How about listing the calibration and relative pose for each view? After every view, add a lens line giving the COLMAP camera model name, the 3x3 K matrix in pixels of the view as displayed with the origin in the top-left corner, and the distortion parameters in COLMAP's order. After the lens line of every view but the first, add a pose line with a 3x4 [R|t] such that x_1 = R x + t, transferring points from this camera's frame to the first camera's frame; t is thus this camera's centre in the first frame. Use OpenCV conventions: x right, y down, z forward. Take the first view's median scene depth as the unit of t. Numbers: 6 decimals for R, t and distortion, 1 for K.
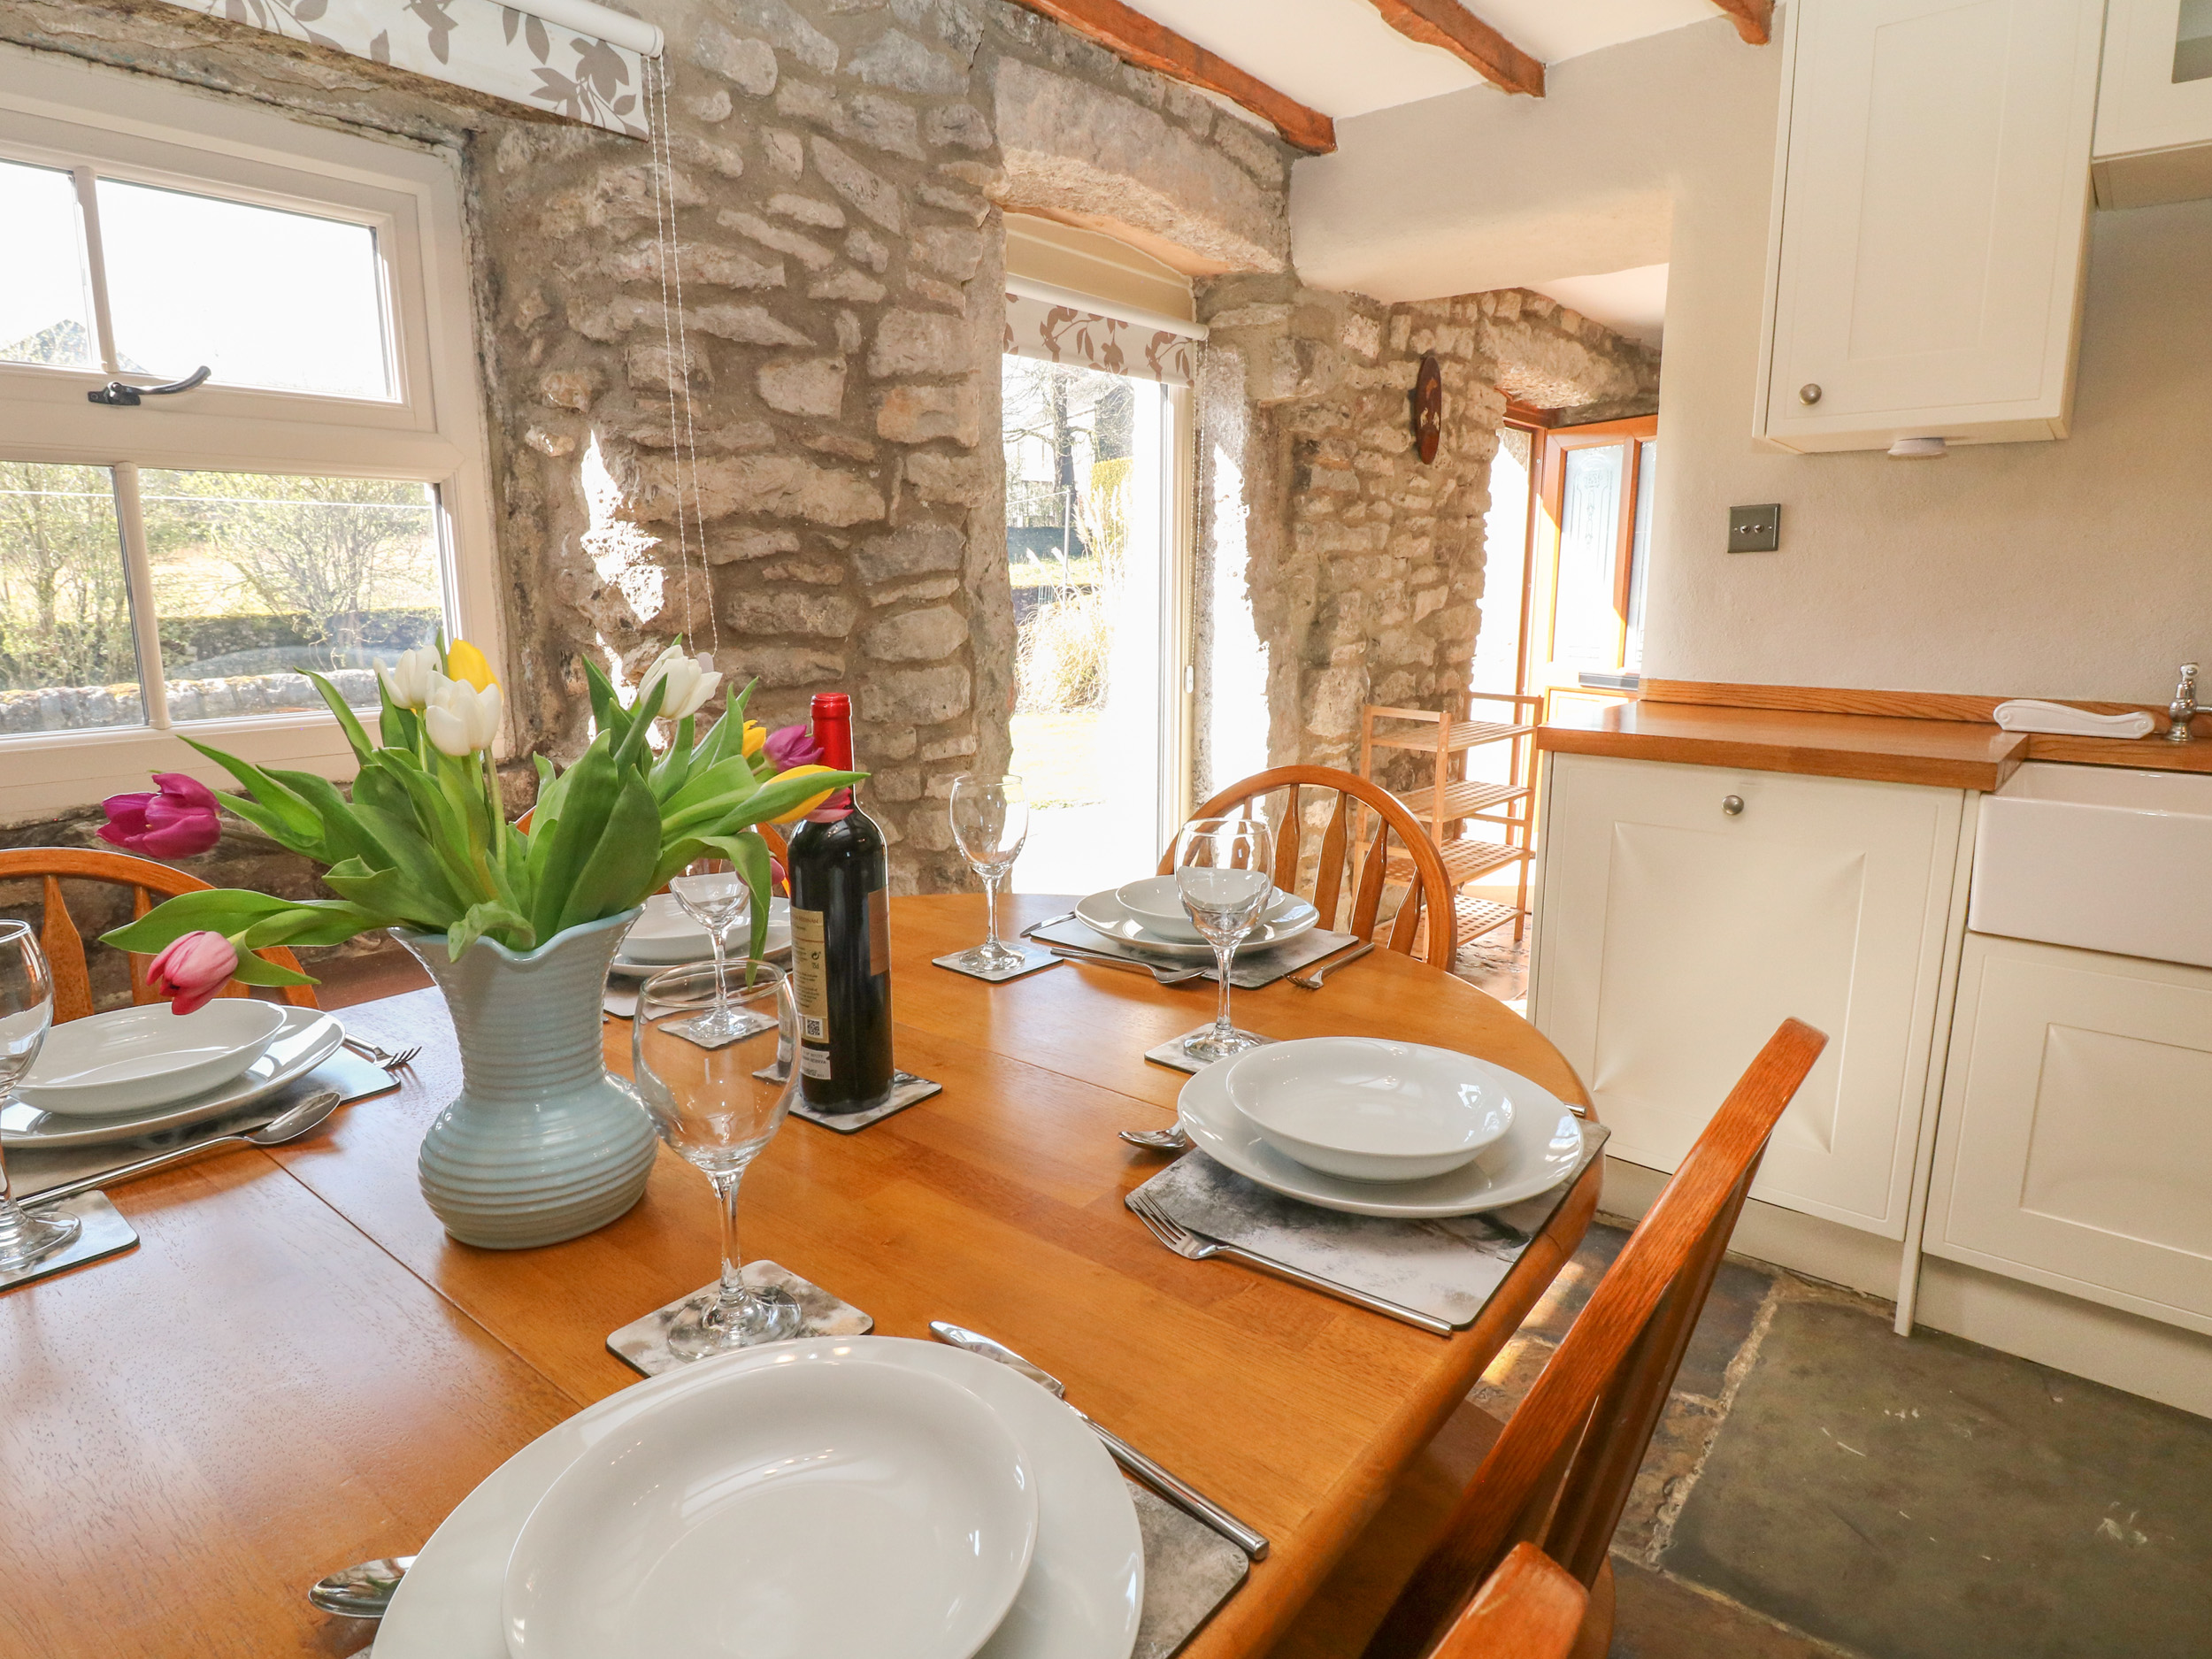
lens RADIAL K [[1235.0, 0, 1106.0], [0, 1235.0, 829.5], [0, 0, 1]] dist [-0.000900, -0.000382]
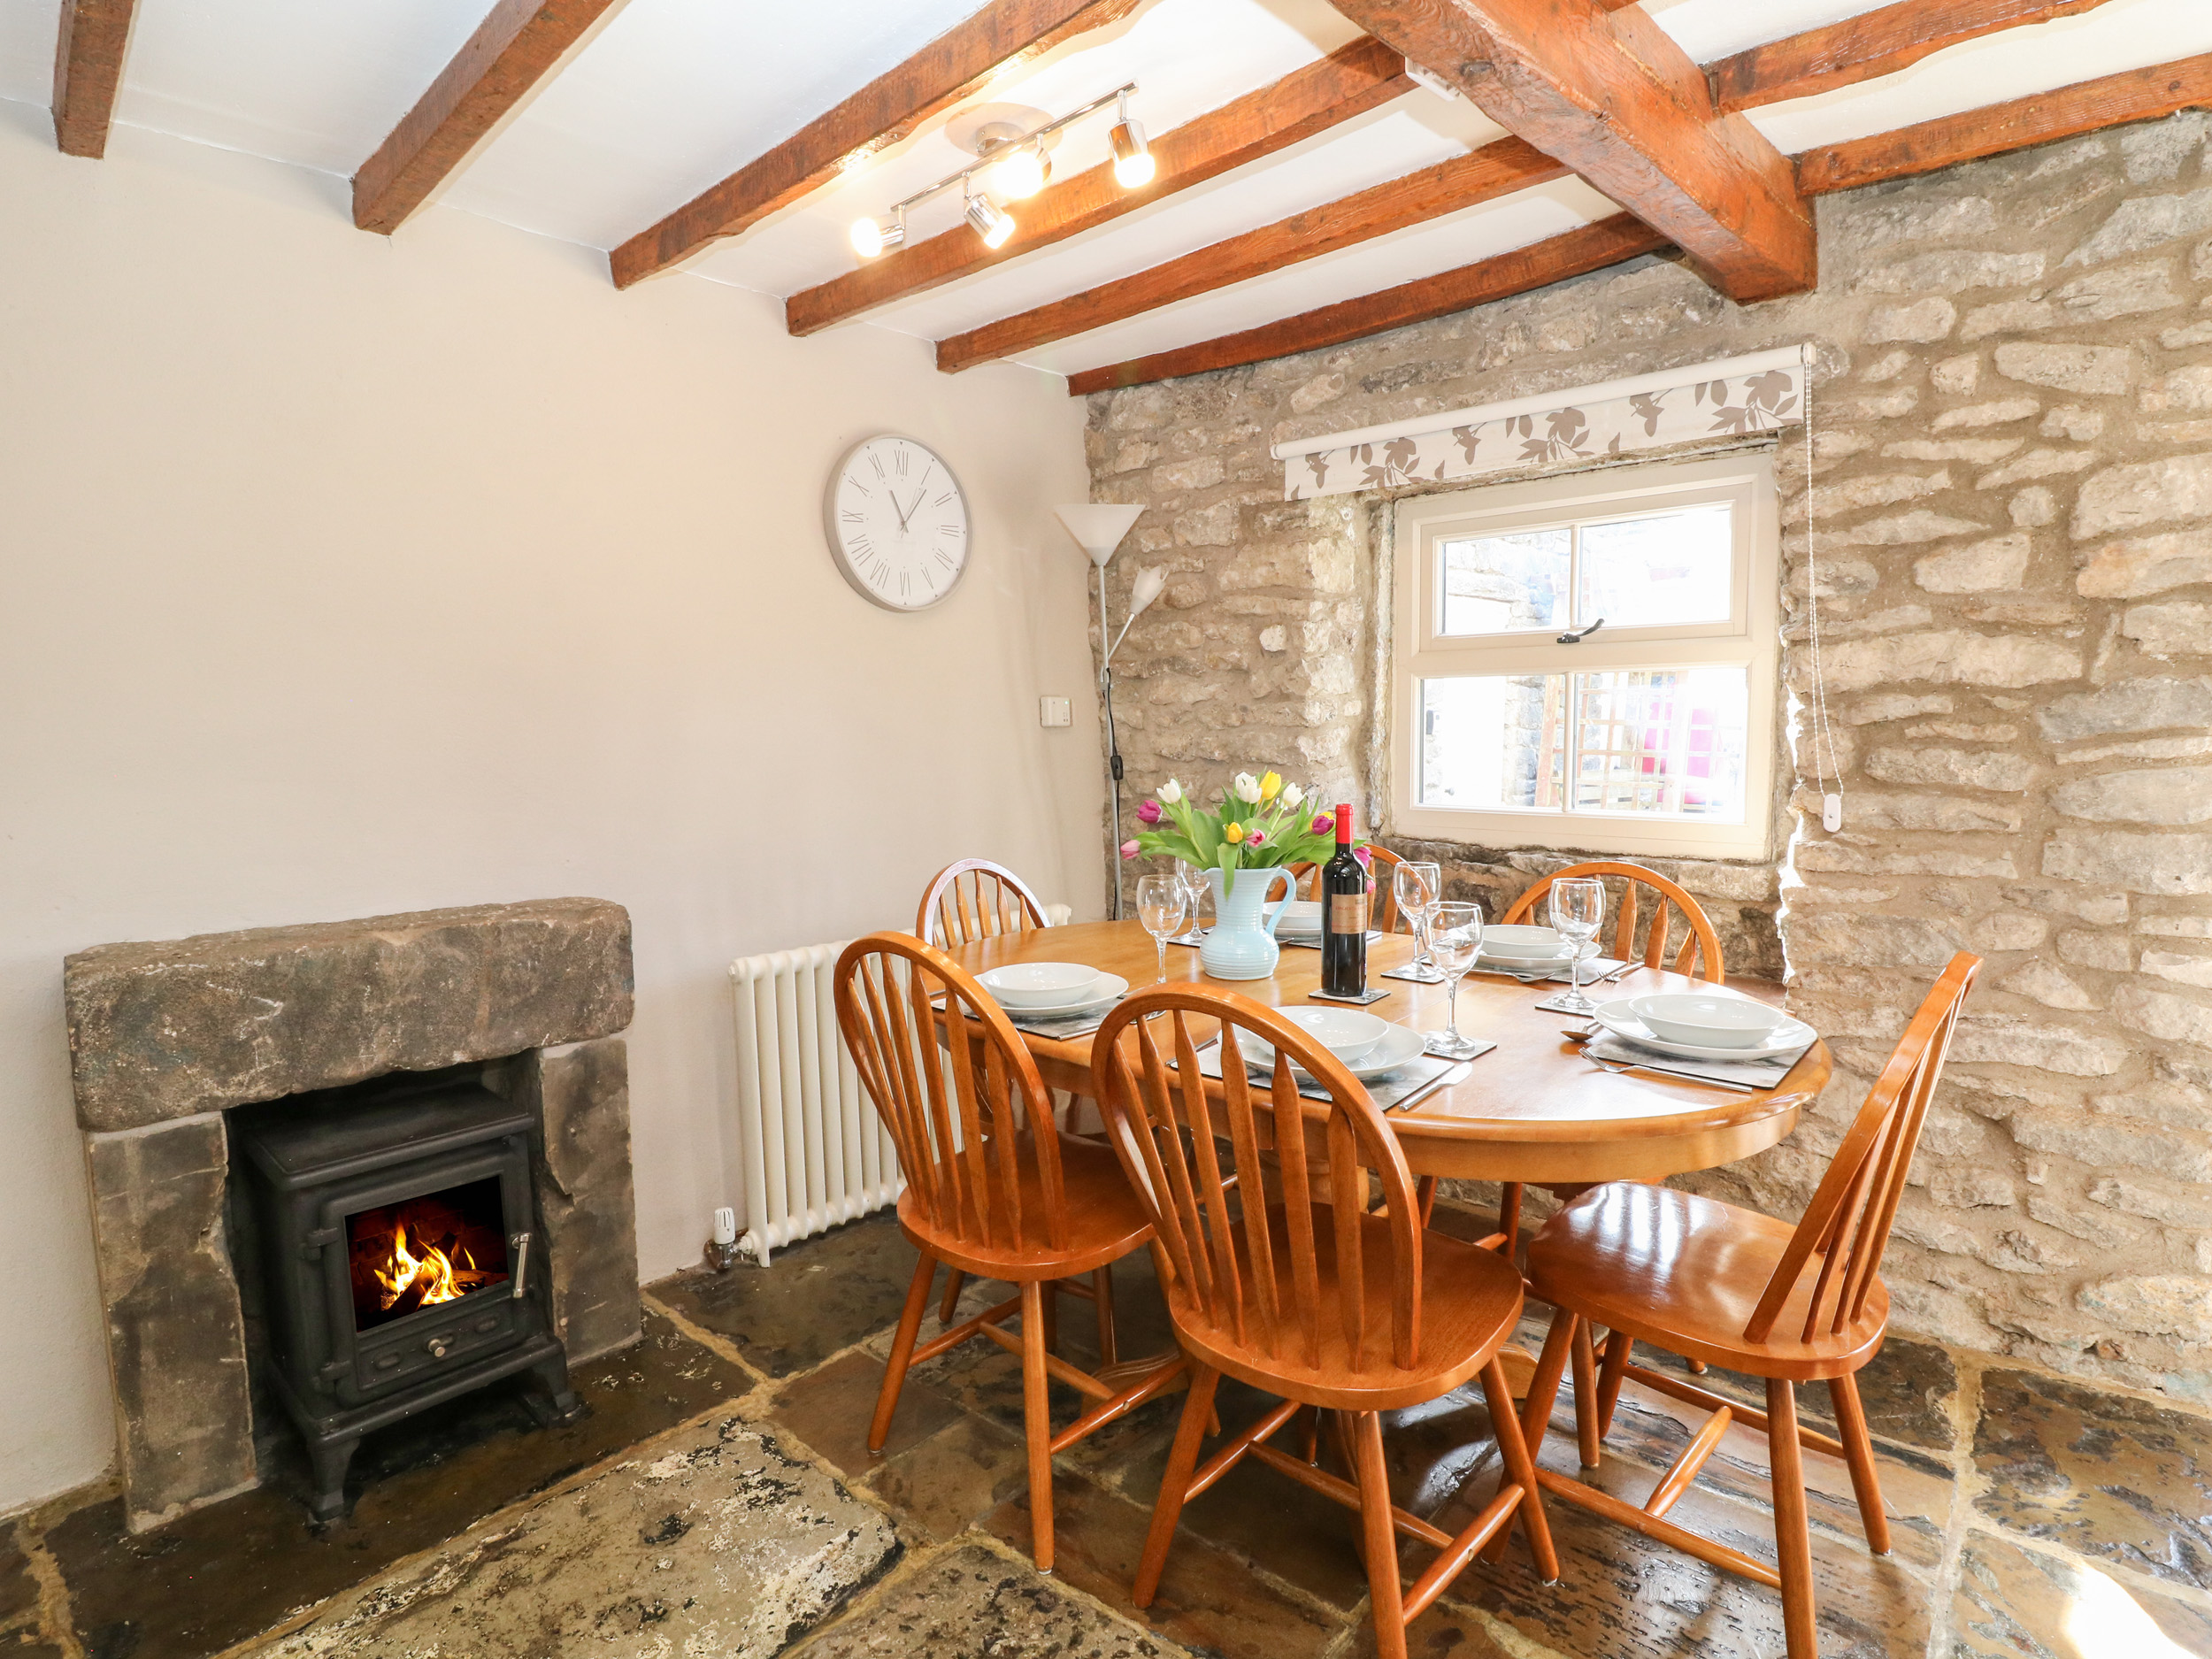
lens RADIAL K [[1235.0, 0, 1106.0], [0, 1235.0, 829.5], [0, 0, 1]] dist [-0.000900, -0.000382]
pose [[-0.027493, 0.096876, -0.994917, 0.882824], [-0.181400, 0.978284, 0.100269, -0.094870], [0.983025, 0.183235, -0.009323, 0.279142]]
